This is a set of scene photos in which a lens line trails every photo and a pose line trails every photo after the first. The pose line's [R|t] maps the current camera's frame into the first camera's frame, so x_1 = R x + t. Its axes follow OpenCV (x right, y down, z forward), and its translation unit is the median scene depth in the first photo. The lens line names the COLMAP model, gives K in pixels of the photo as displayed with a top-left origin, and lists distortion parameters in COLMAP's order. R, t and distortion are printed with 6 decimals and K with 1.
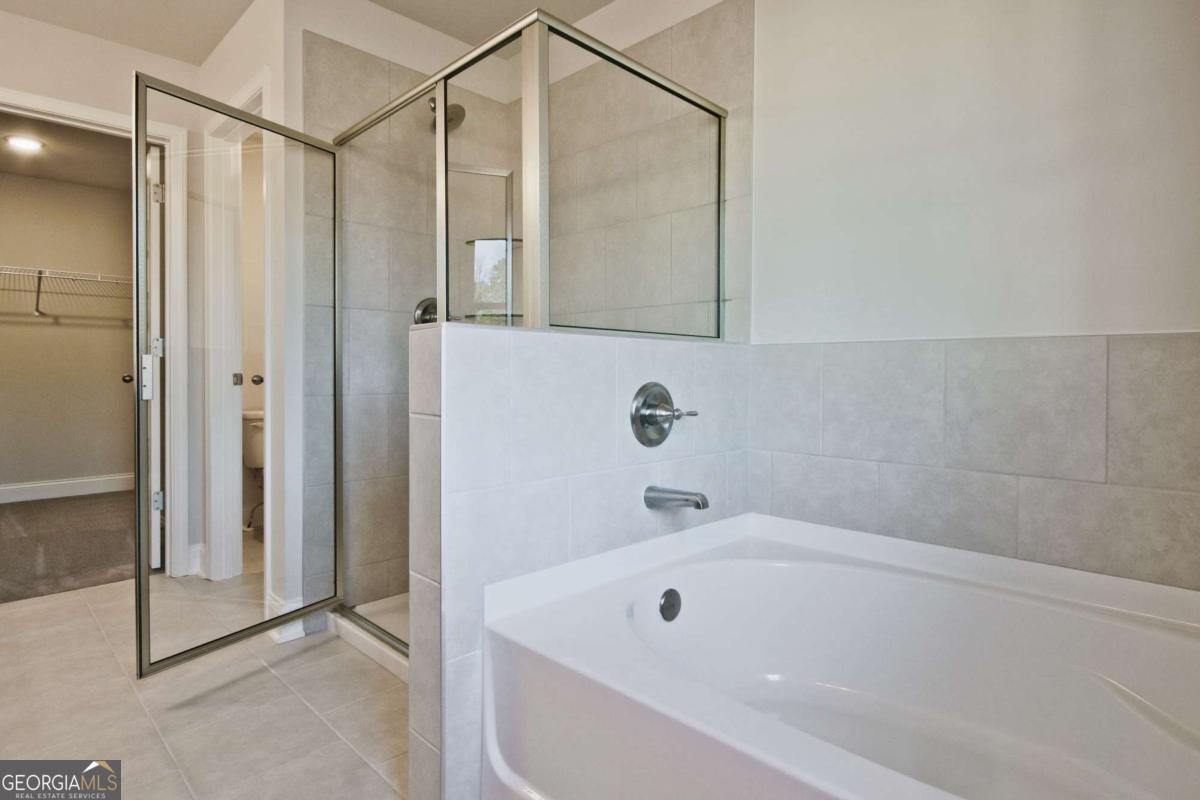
lens RADIAL K [[628.5, 0, 600.0], [0, 628.5, 376.9], [0, 0, 1]] dist [-0.000568, -0.000026]
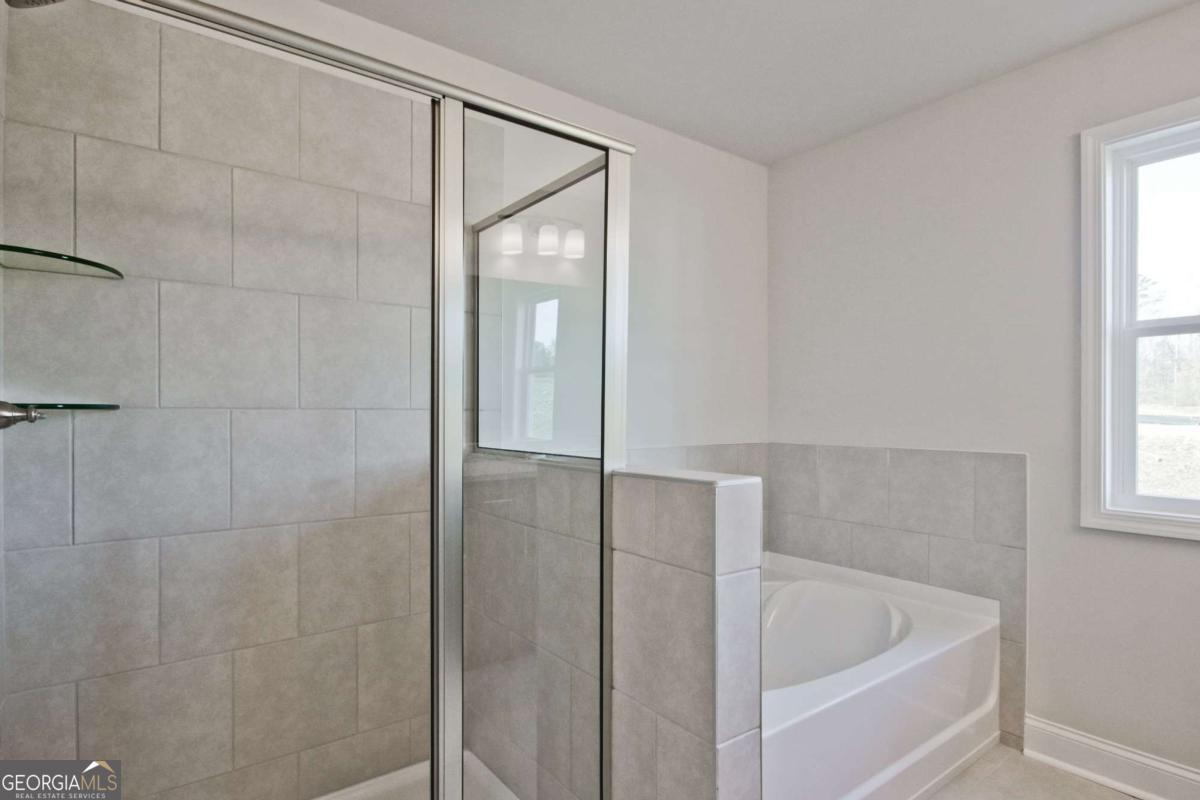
lens RADIAL K [[631.0, 0, 601.8], [0, 631.0, 423.3], [0, 0, 1]] dist [-0.000707, 0.000075]
pose [[0.146230, -0.008435, 0.989215, -0.706488], [0.007101, 0.999947, 0.007477, -0.099873], [-0.989225, 0.005931, 0.146282, 0.585166]]
